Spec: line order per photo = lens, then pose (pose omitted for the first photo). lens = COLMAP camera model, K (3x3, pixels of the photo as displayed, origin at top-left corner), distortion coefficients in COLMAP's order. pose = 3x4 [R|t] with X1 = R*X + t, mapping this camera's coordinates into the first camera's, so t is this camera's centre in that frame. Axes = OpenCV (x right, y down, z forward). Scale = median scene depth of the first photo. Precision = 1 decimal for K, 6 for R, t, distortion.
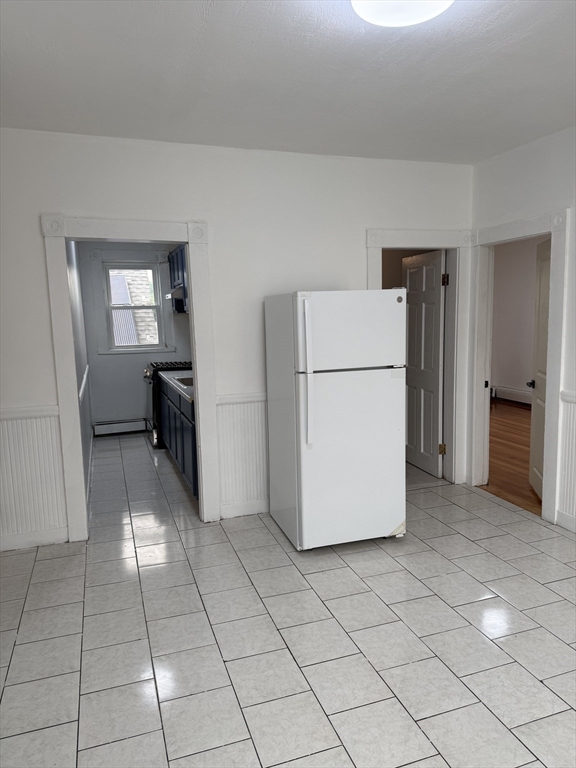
lens RADIAL K [[540.2, 0, 288.0], [0, 540.2, 384.0], [0, 0, 1]] dist [0.199193, -0.000082]
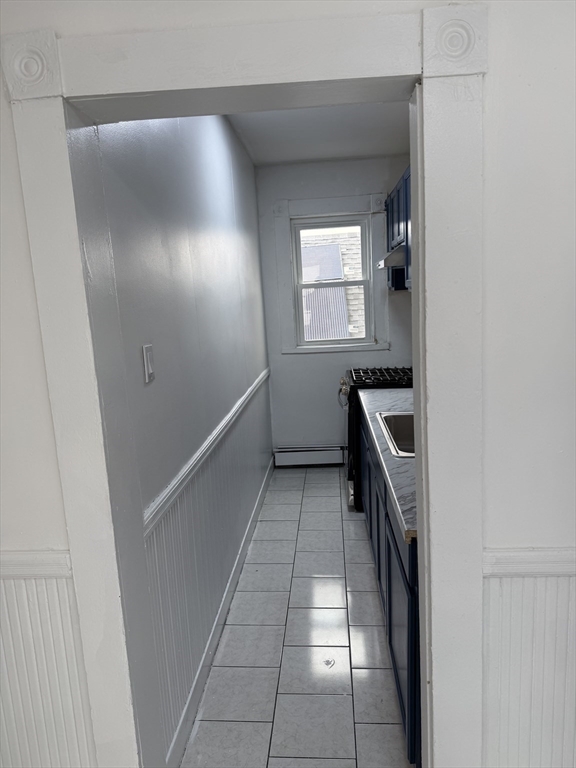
lens RADIAL K [[532.1, 0, 288.0], [0, 532.1, 384.0], [0, 0, 1]] dist [0.007670, -0.001915]
pose [[0.918675, 0.047059, -0.392200, -0.069526], [-0.025123, 0.997829, 0.060878, -0.056364], [0.394213, -0.046074, 0.917863, 0.382820]]
